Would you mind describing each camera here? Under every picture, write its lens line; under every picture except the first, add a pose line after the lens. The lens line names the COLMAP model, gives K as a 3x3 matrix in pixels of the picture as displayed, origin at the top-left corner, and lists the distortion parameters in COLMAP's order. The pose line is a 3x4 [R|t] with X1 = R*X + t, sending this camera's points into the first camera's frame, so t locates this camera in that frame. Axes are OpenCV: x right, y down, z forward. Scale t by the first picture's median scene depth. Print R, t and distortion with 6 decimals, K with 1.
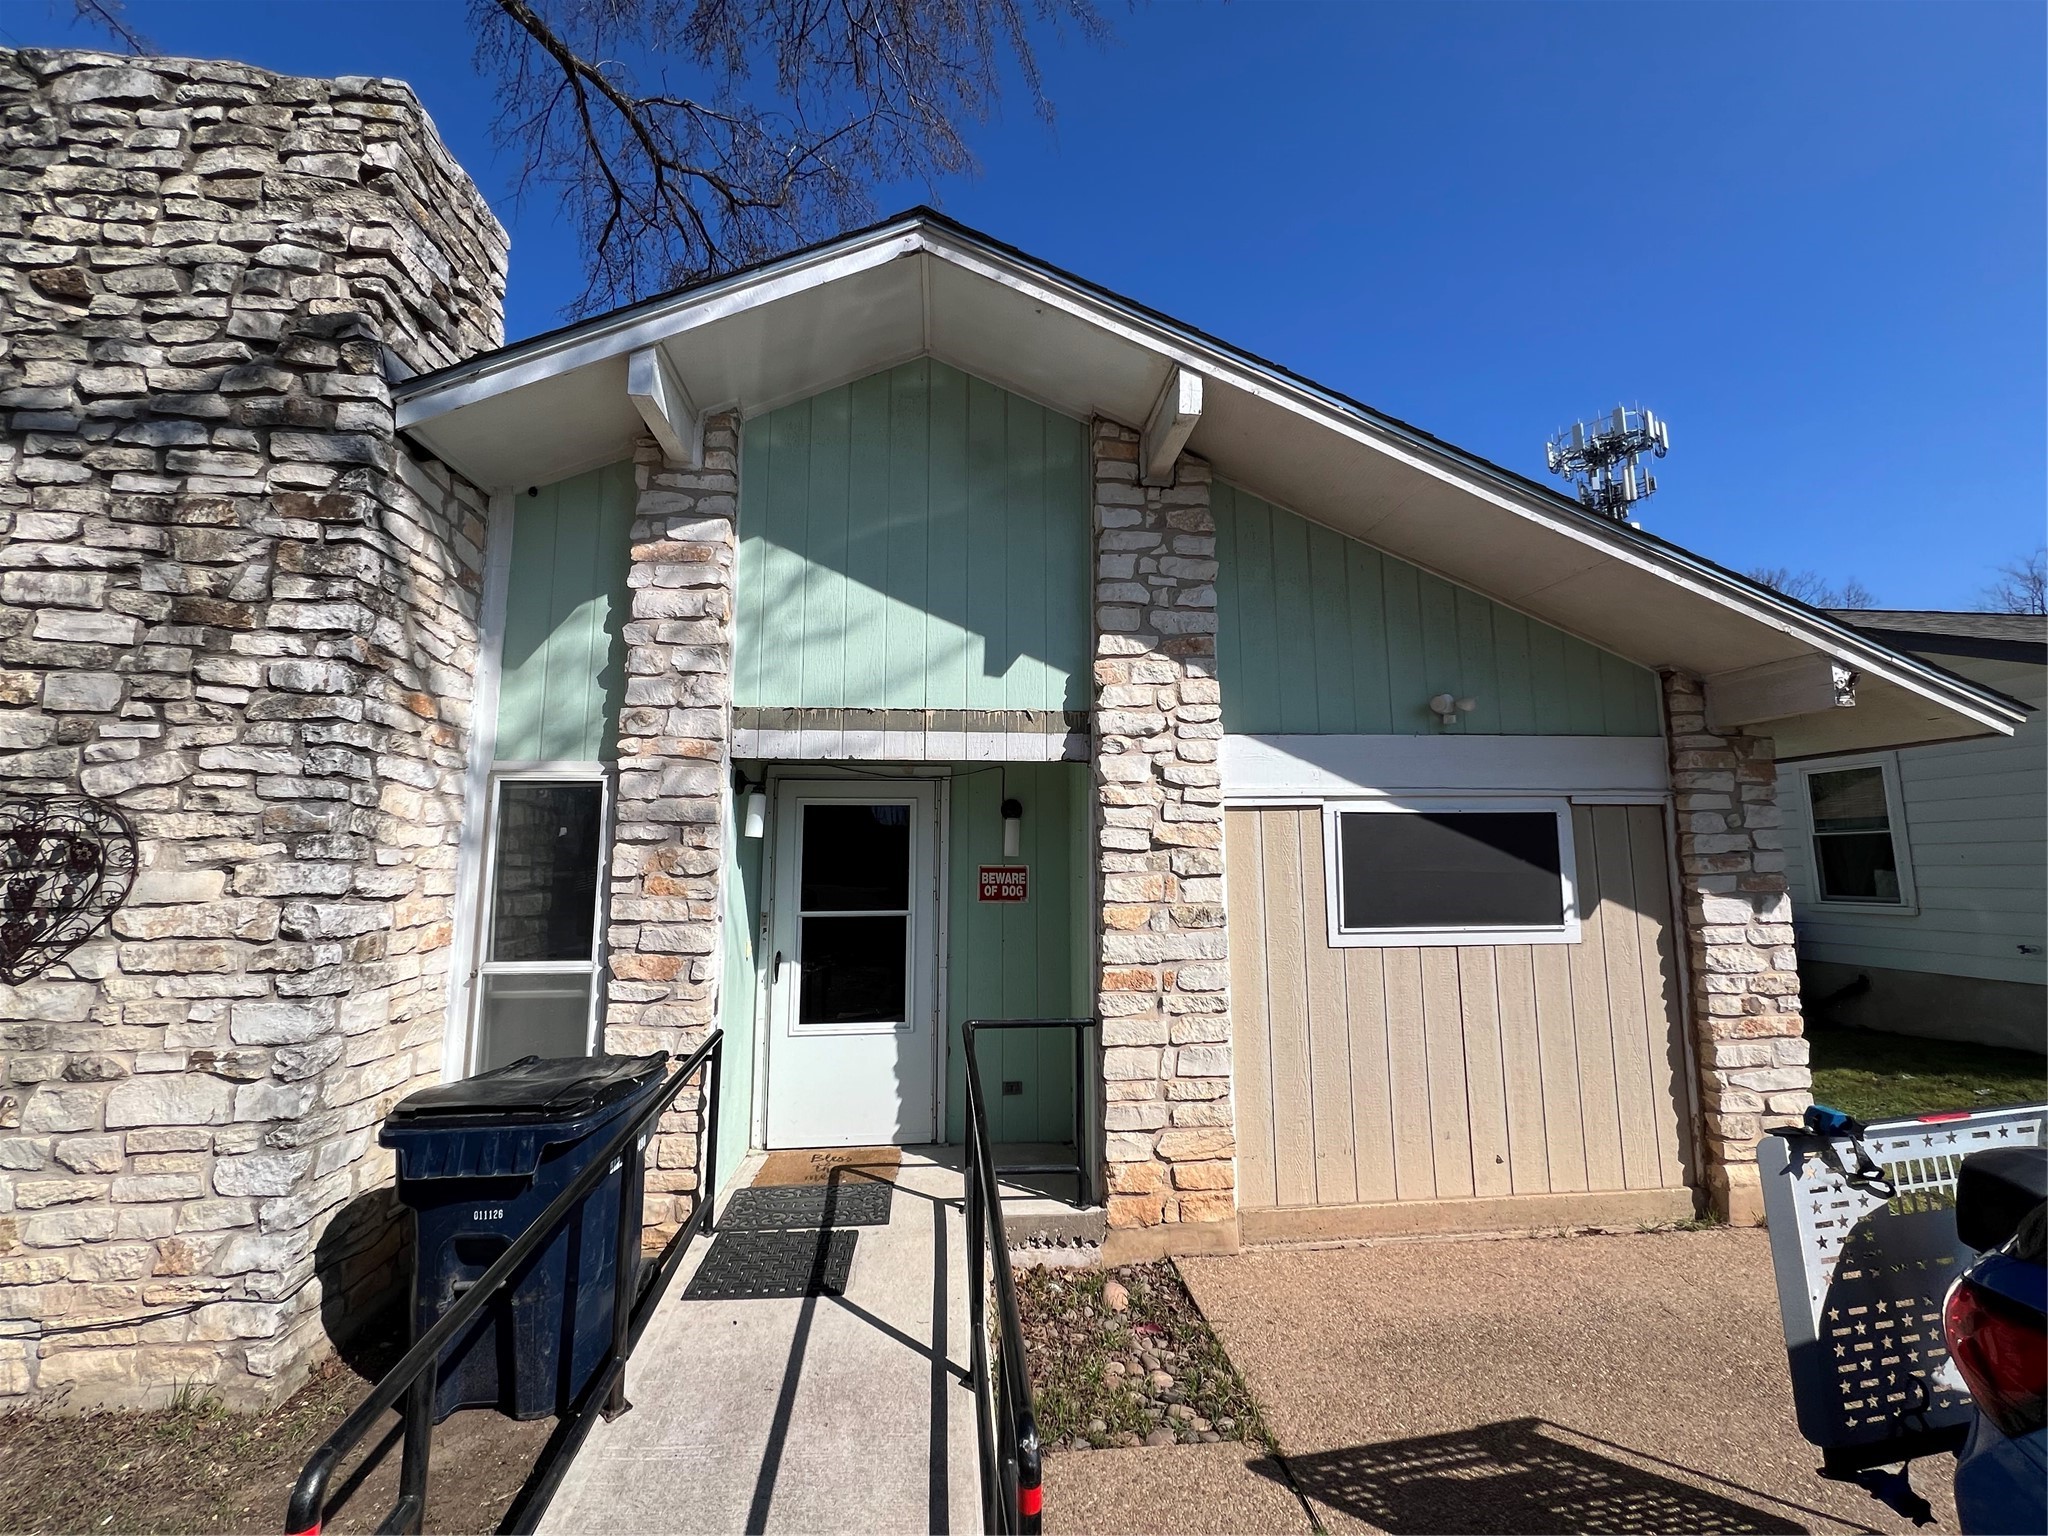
lens RADIAL K [[816.3, 0, 1022.9], [0, 816.3, 763.8], [0, 0, 1]] dist [-0.002560, 0.000817]
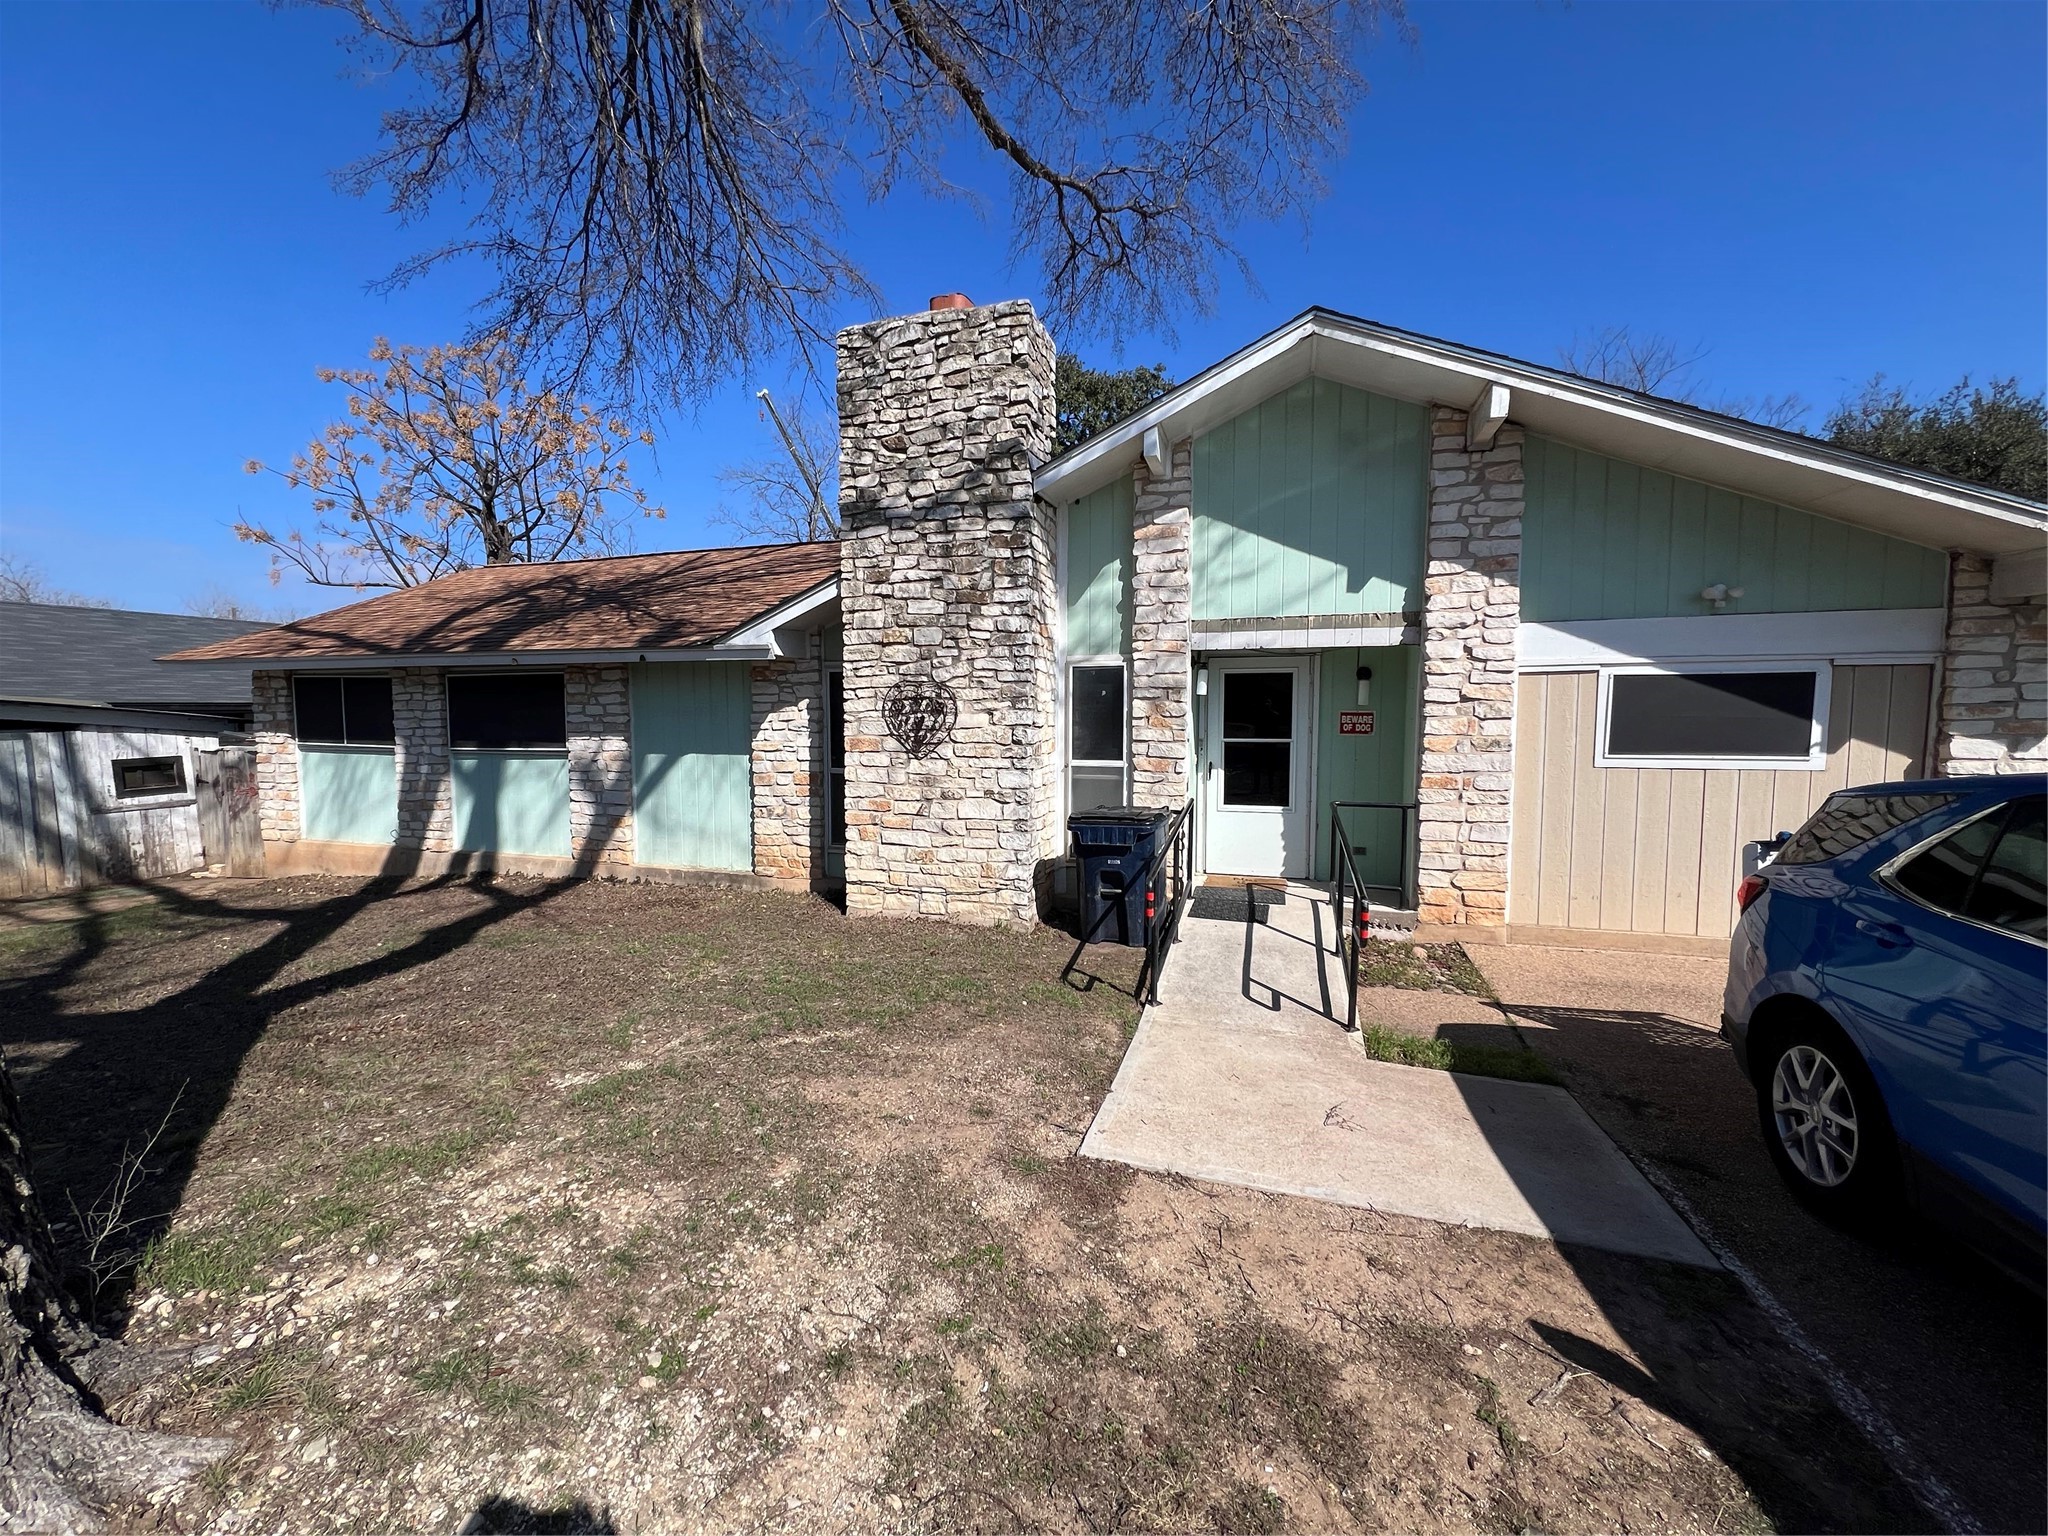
lens RADIAL K [[816.3, 0, 1020.5], [0, 816.3, 766.9], [0, 0, 1]] dist [-0.002560, 0.000817]
pose [[0.918058, 0.029021, -0.395382, 0.005961], [0.048740, 0.981489, 0.185215, -0.108038], [0.393438, -0.189309, 0.899649, -0.800121]]
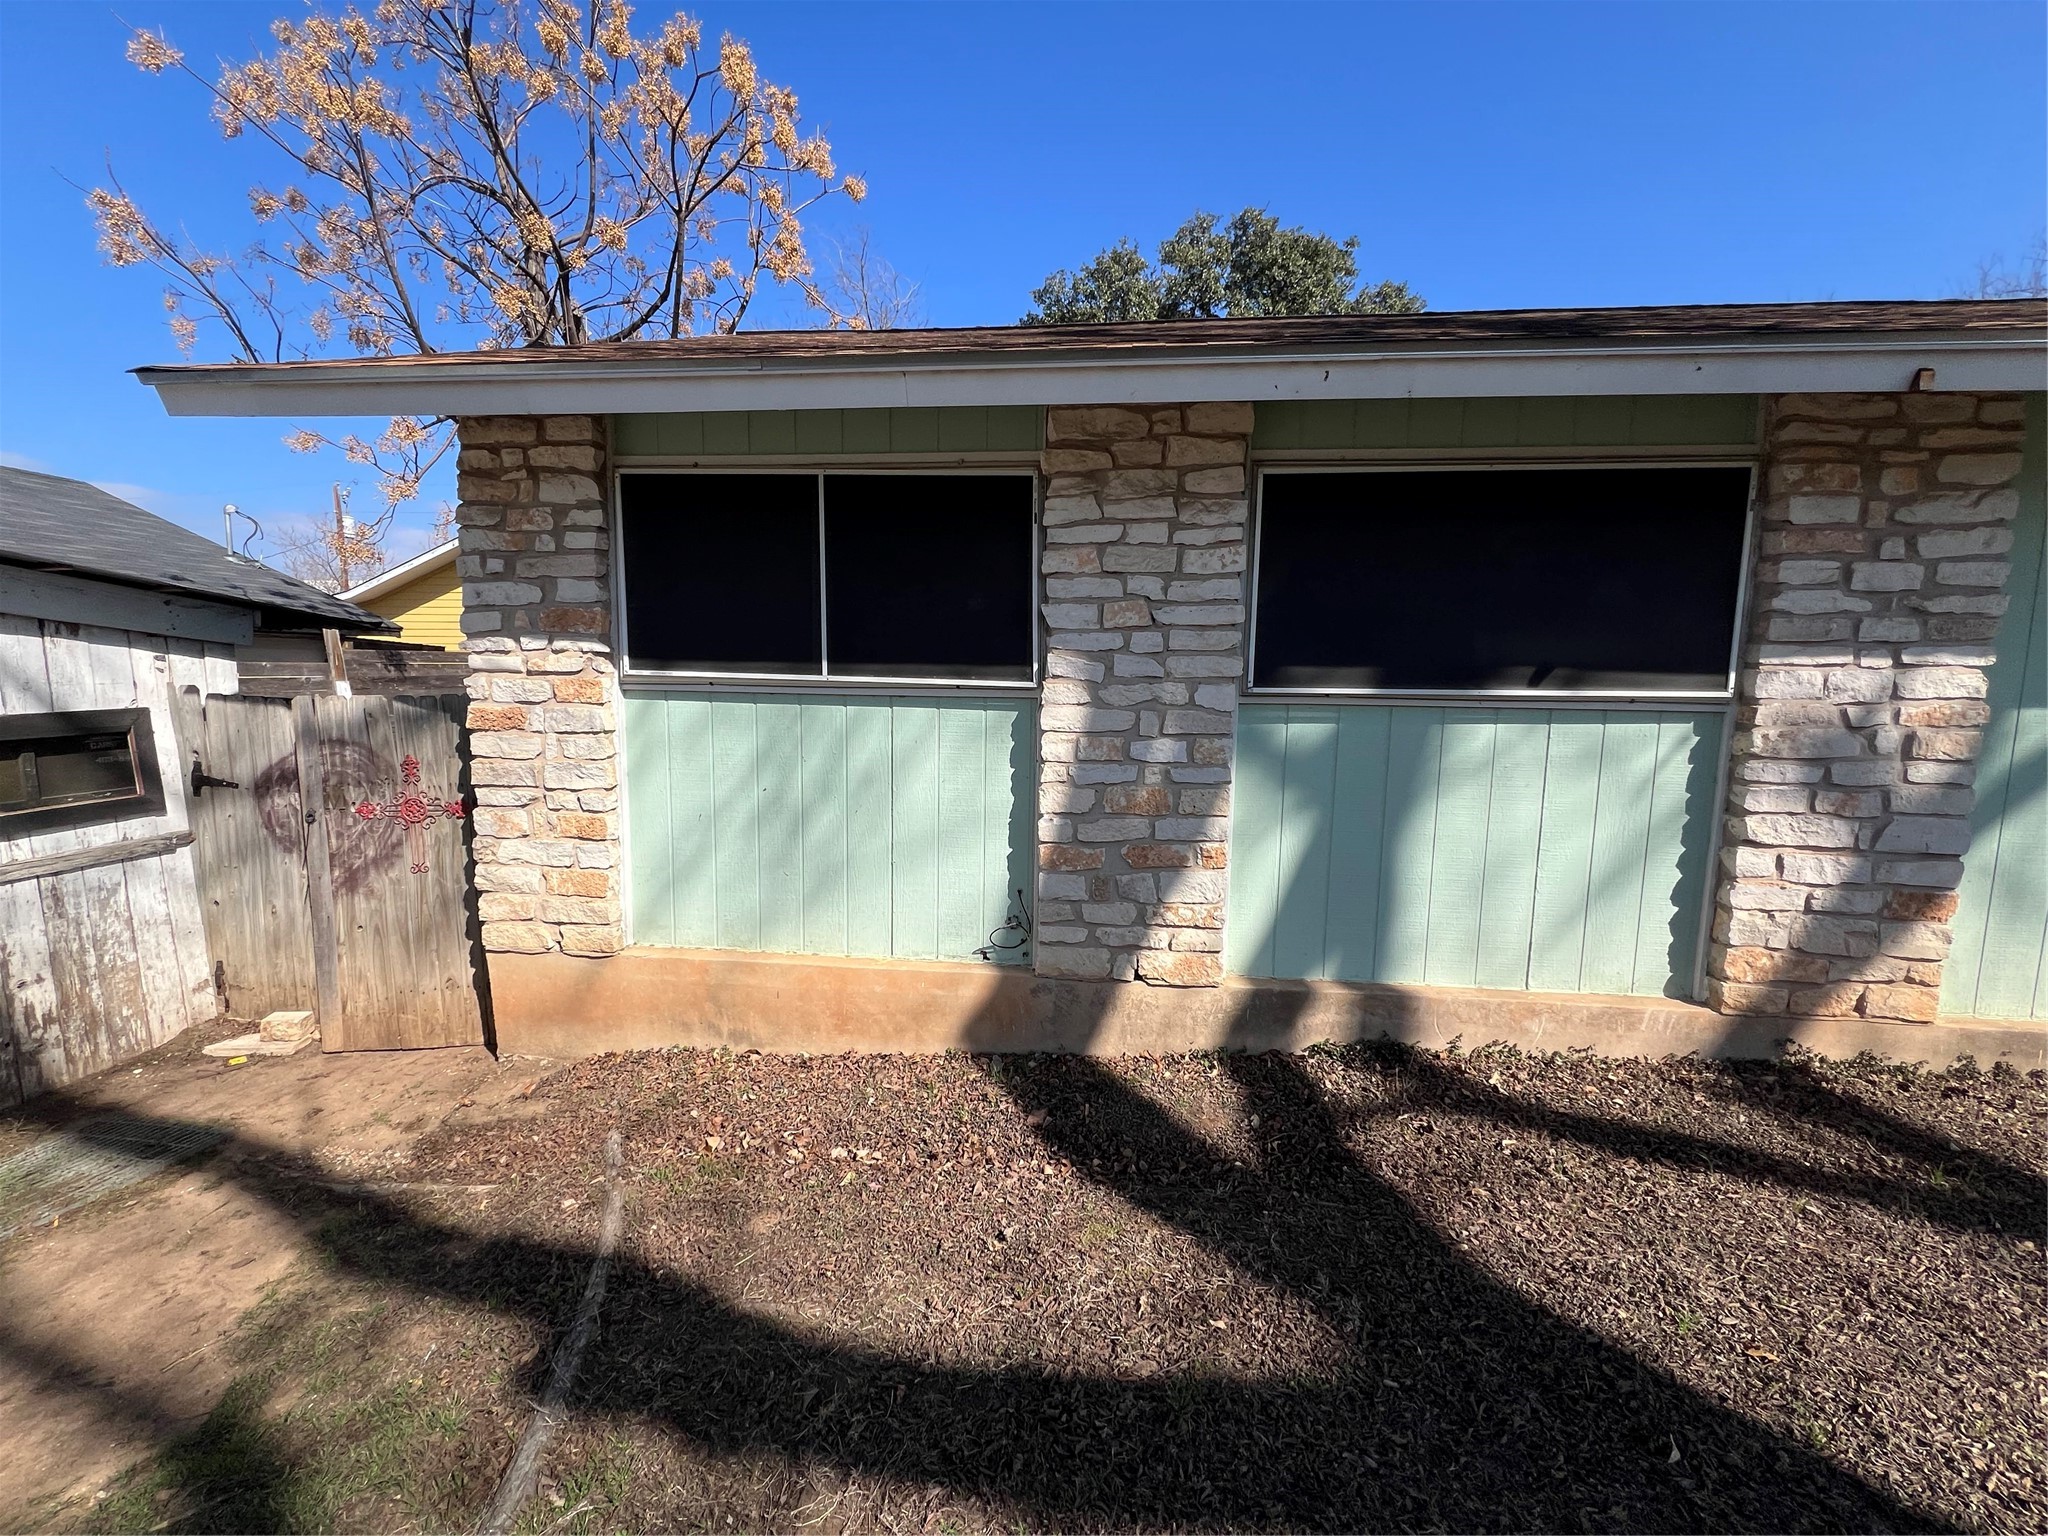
lens RADIAL K [[816.3, 0, 1018.6], [0, 816.3, 765.0], [0, 0, 1]] dist [-0.002560, 0.000817]
pose [[0.980220, 0.038493, -0.194133, -2.676876], [0.007463, 0.973017, 0.230614, 0.093085], [0.197771, -0.227501, 0.953483, -0.105592]]
